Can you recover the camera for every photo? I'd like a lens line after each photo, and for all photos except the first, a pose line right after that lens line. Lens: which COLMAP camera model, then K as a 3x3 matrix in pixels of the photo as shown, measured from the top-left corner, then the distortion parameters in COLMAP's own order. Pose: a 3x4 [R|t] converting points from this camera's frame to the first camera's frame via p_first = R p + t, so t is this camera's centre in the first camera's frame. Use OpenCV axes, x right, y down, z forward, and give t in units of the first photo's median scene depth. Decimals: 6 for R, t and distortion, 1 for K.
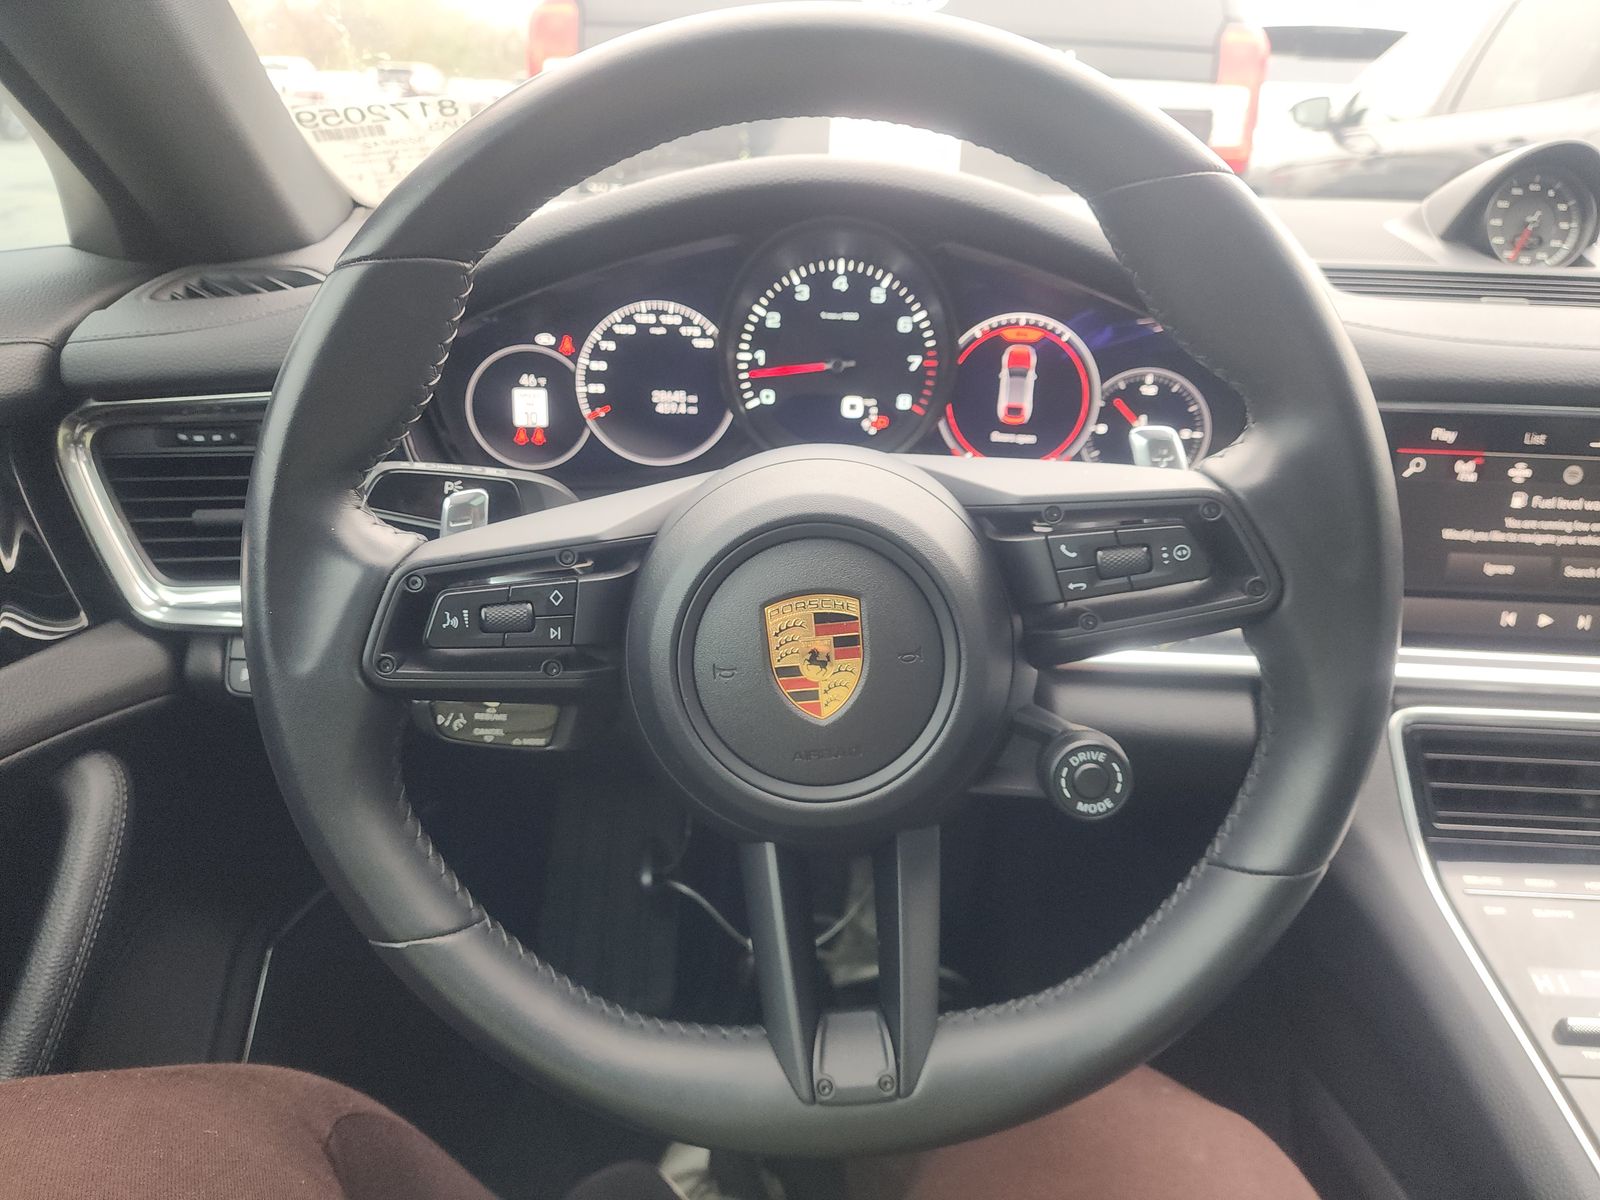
lens RADIAL K [[1098.3, 0, 810.8], [0, 1098.3, 604.9], [0, 0, 1]] dist [0.043251, -0.001271]
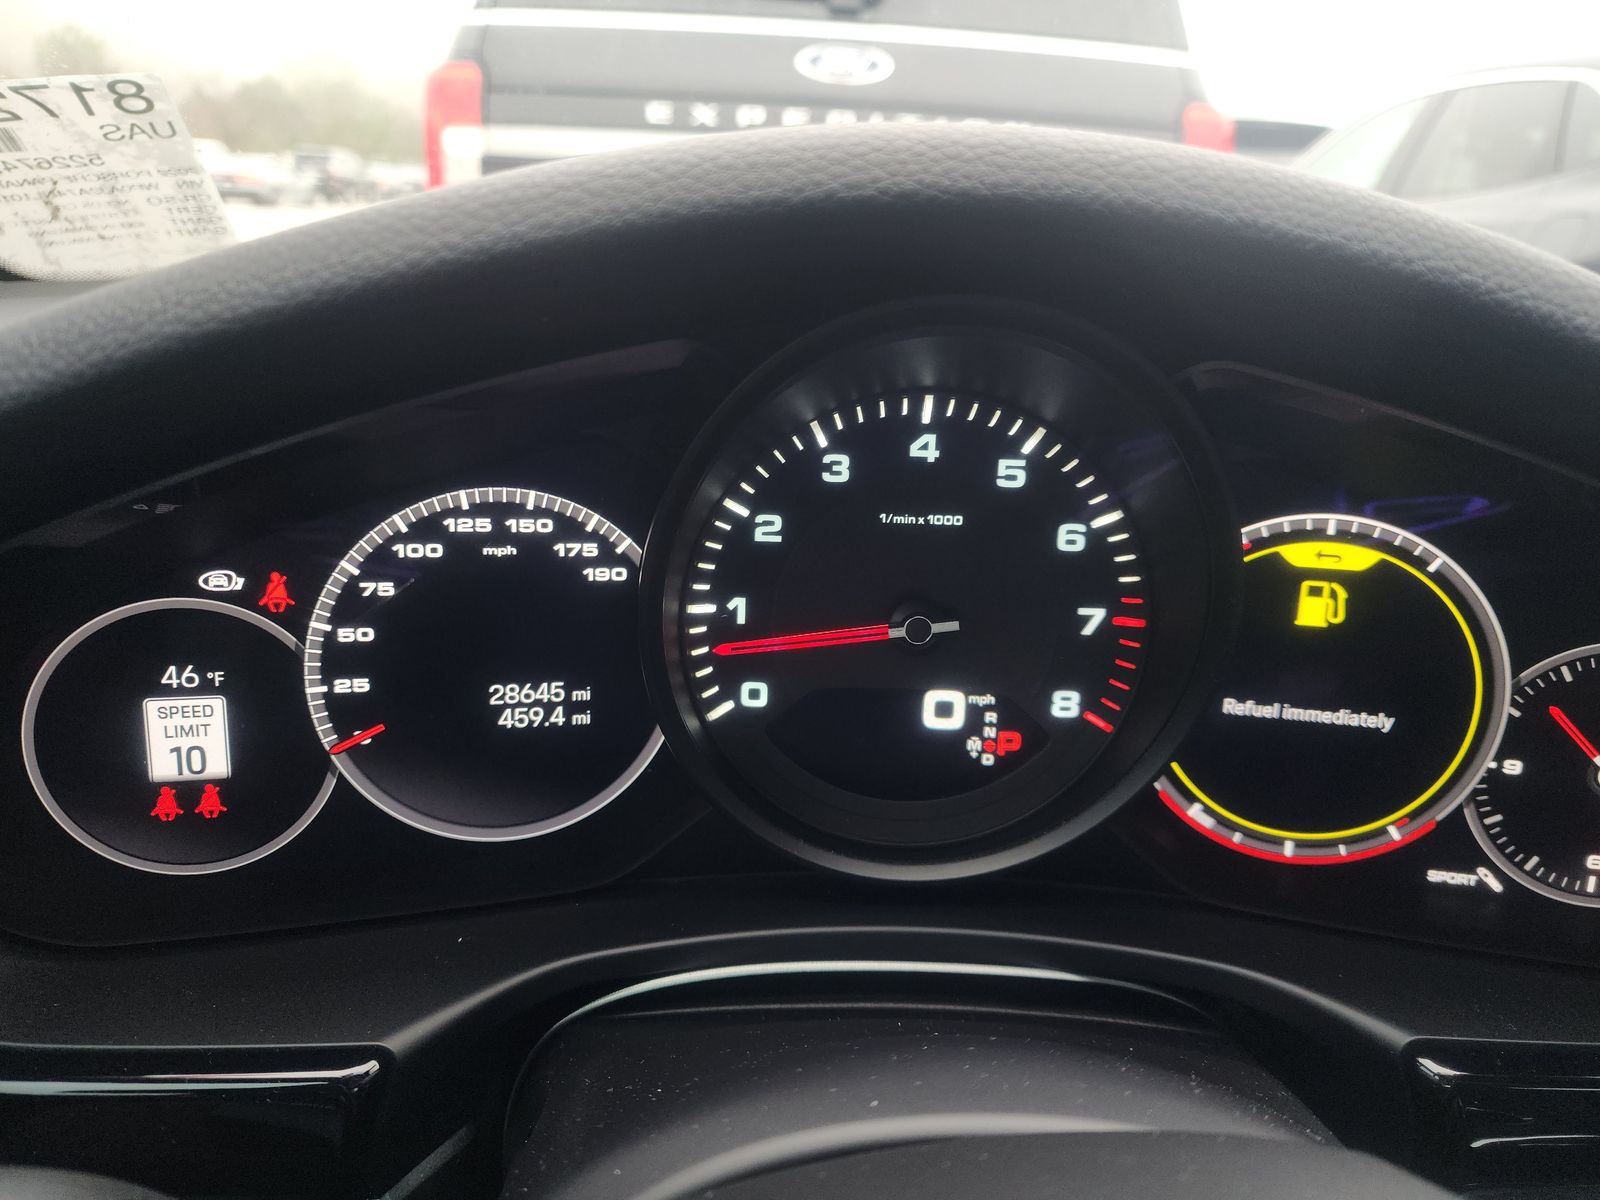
lens RADIAL K [[1061.1, 0, 800.0], [0, 1061.1, 600.0], [0, 0, 1]] dist [0.034295, -0.034350]
pose [[0.997935, -0.011887, 0.063117, -0.048428], [0.015834, 0.997925, -0.062414, -0.204006], [-0.062244, 0.063284, 0.996053, 0.585121]]
